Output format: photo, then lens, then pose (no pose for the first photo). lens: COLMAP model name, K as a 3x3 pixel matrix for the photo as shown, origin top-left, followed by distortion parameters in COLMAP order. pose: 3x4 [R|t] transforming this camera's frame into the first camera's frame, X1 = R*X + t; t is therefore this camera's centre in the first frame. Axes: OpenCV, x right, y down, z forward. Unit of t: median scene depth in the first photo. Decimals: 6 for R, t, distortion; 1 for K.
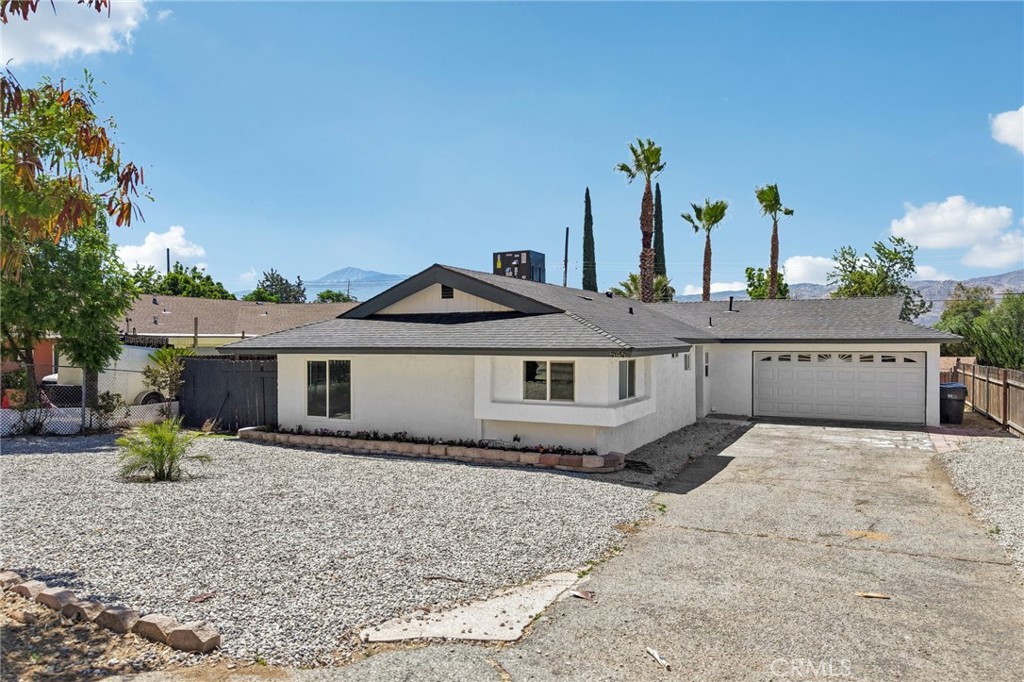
lens RADIAL K [[706.0, 0, 522.2], [0, 706.0, 329.0], [0, 0, 1]] dist [0.034521, -0.005854]
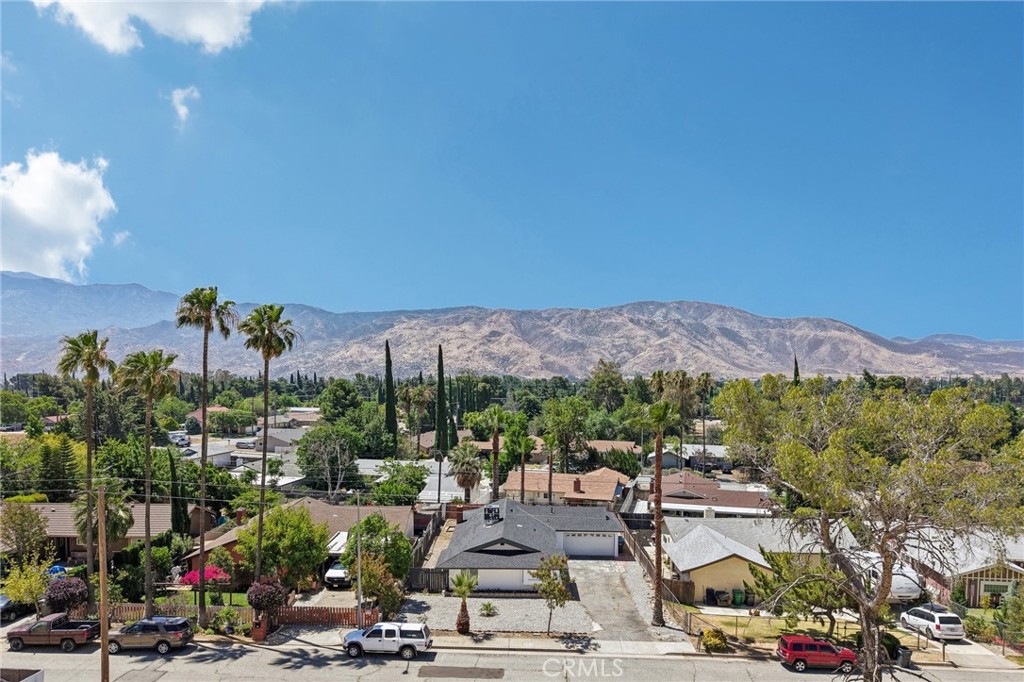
lens RADIAL K [[706.0, 0, 522.2], [0, 706.0, 329.0], [0, 0, 1]] dist [0.034521, -0.005854]
pose [[0.900927, 0.017667, 0.433611, -1.225369], [-0.005342, 0.999547, -0.029625, -0.797231], [-0.433938, 0.024374, 0.900613, -1.743762]]
